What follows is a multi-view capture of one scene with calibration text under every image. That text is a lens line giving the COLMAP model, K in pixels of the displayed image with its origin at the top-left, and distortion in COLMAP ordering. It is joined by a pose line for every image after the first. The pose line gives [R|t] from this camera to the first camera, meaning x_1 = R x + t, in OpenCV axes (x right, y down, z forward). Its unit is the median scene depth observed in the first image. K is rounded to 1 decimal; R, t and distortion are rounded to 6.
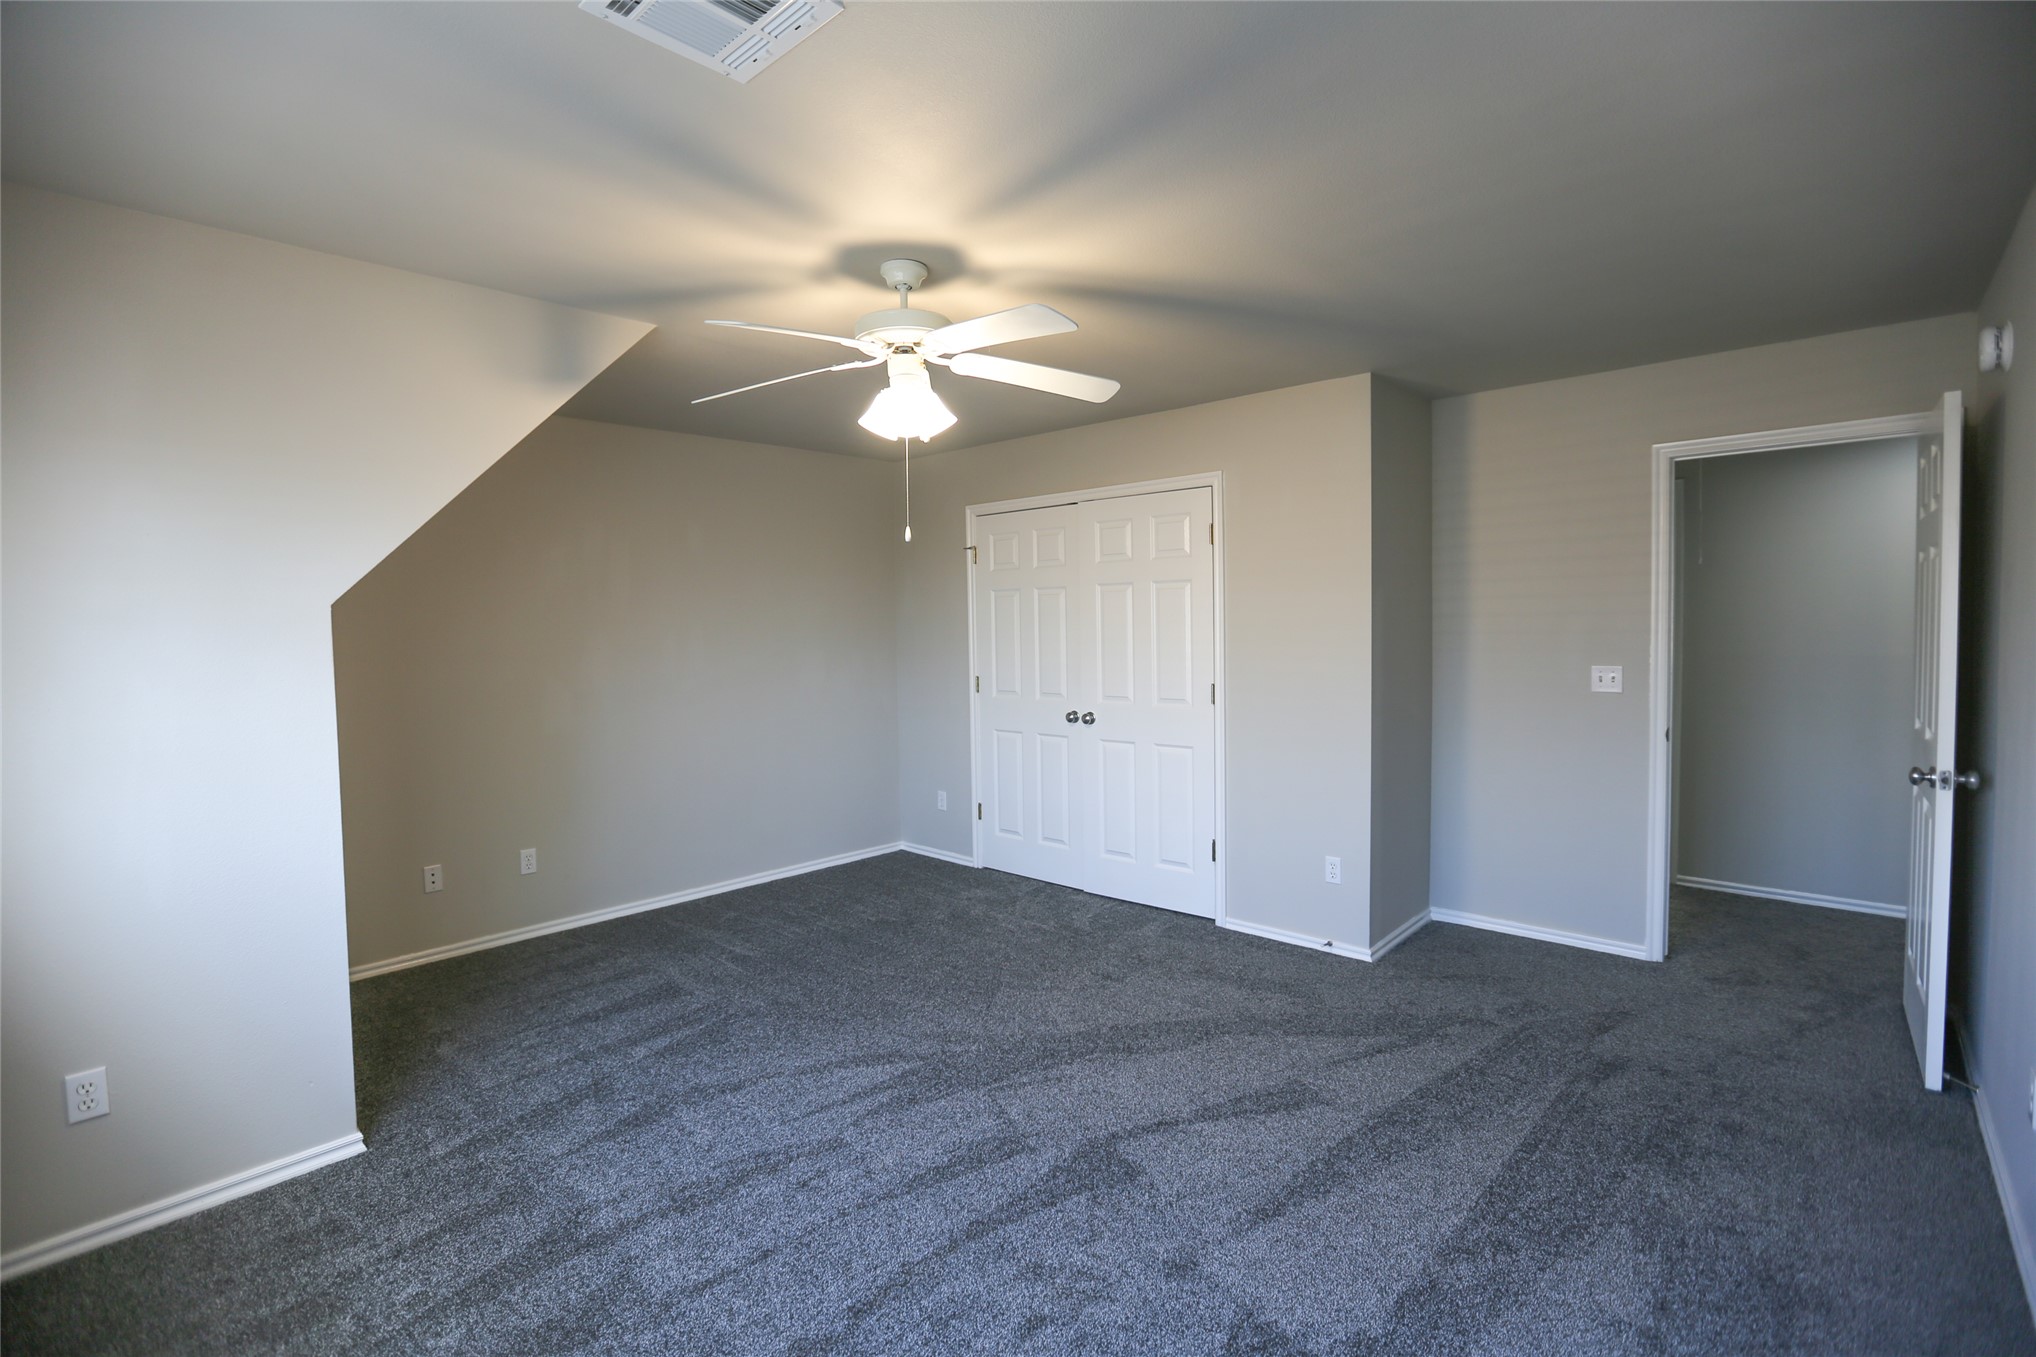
lens RADIAL K [[926.7, 0, 1027.4], [0, 926.7, 668.7], [0, 0, 1]] dist [-0.046527, 0.012103]
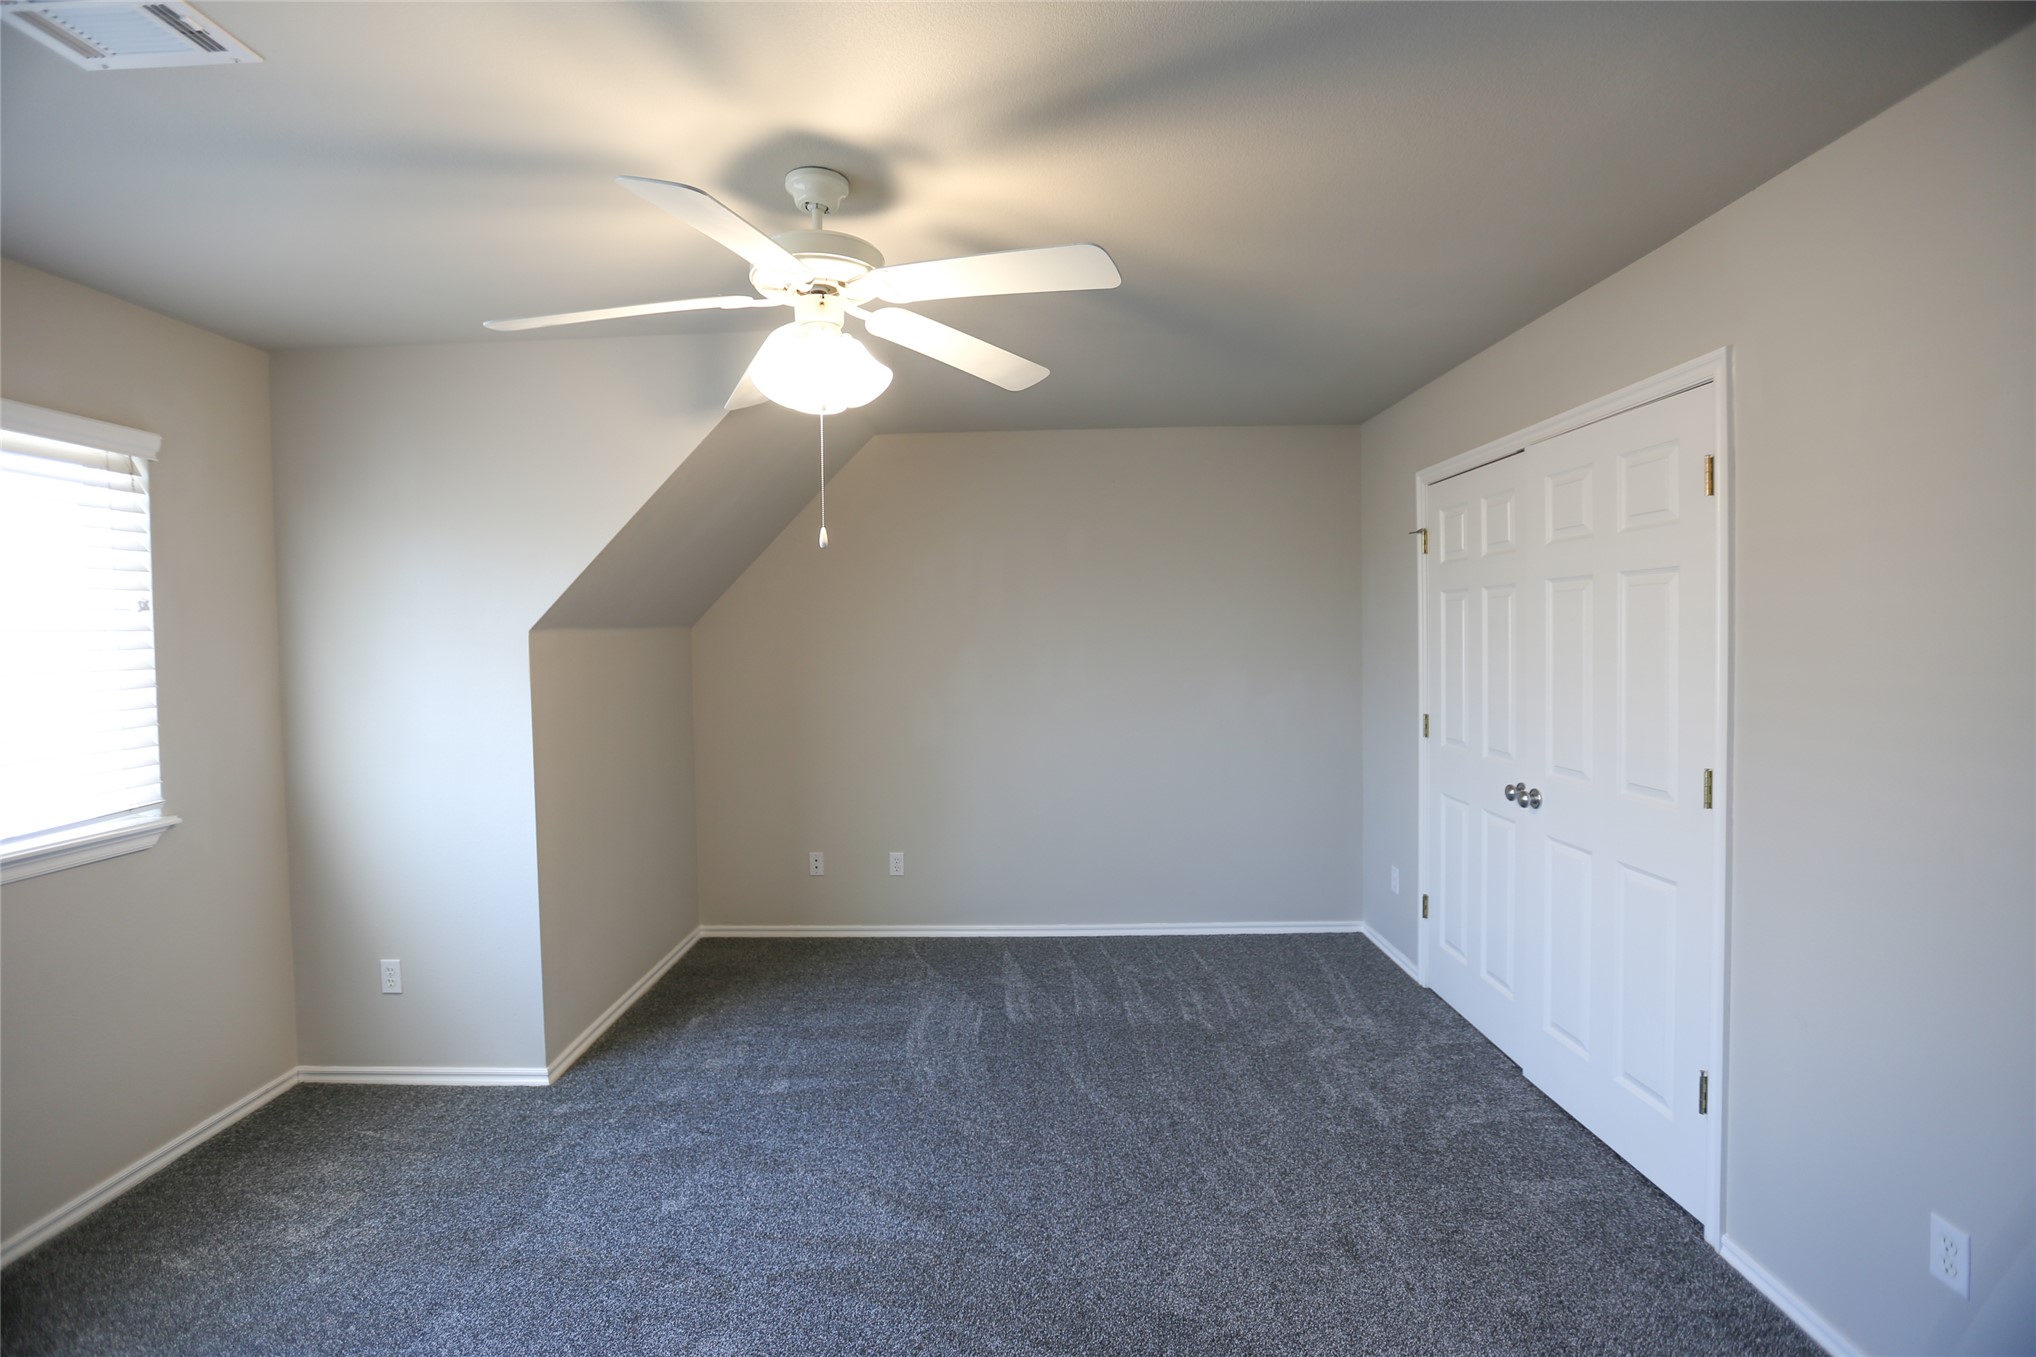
lens RADIAL K [[926.7, 0, 1020.3], [0, 926.7, 661.1], [0, 0, 1]] dist [-0.046527, 0.012103]
pose [[0.653616, 0.028460, -0.756291, 0.329793], [-0.032924, 0.999416, 0.009155, -0.035154], [0.756110, 0.018917, 0.654171, 0.386504]]
